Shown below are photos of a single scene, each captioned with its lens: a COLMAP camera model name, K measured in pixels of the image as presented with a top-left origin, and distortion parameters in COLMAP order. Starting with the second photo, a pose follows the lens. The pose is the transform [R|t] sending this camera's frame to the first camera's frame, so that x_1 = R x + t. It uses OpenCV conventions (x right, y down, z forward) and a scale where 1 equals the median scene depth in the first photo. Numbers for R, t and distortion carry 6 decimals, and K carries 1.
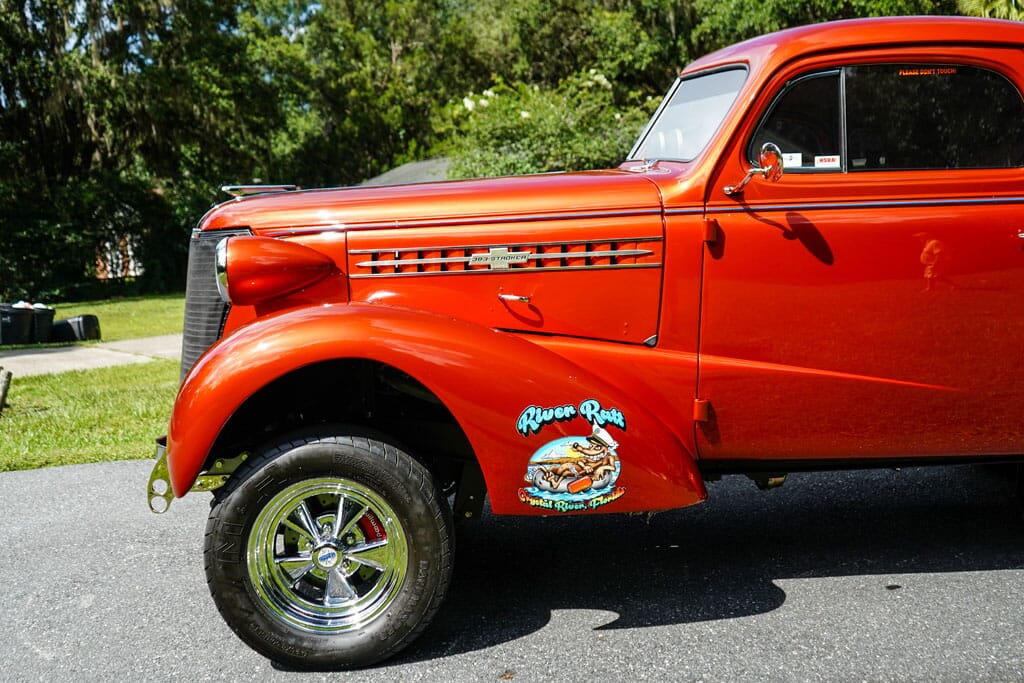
lens RADIAL K [[1027.1, 0, 512.0], [0, 1027.1, 341.5], [0, 0, 1]] dist [0.005936, -0.005373]
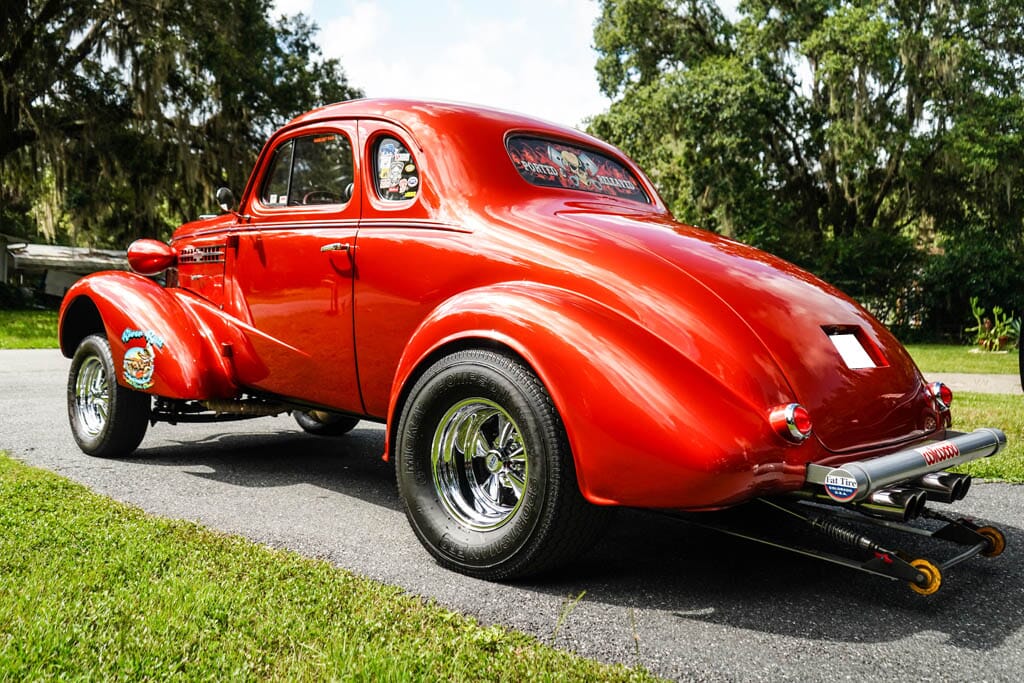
lens RADIAL K [[978.0, 0, 512.7], [0, 978.0, 325.4], [0, 0, 1]] dist [0.032612, 0.004418]
pose [[0.669057, 0.089417, -0.737813, 0.138368], [-0.138998, 0.990274, -0.006031, -0.002211], [0.730098, 0.106590, 0.674979, 0.022995]]
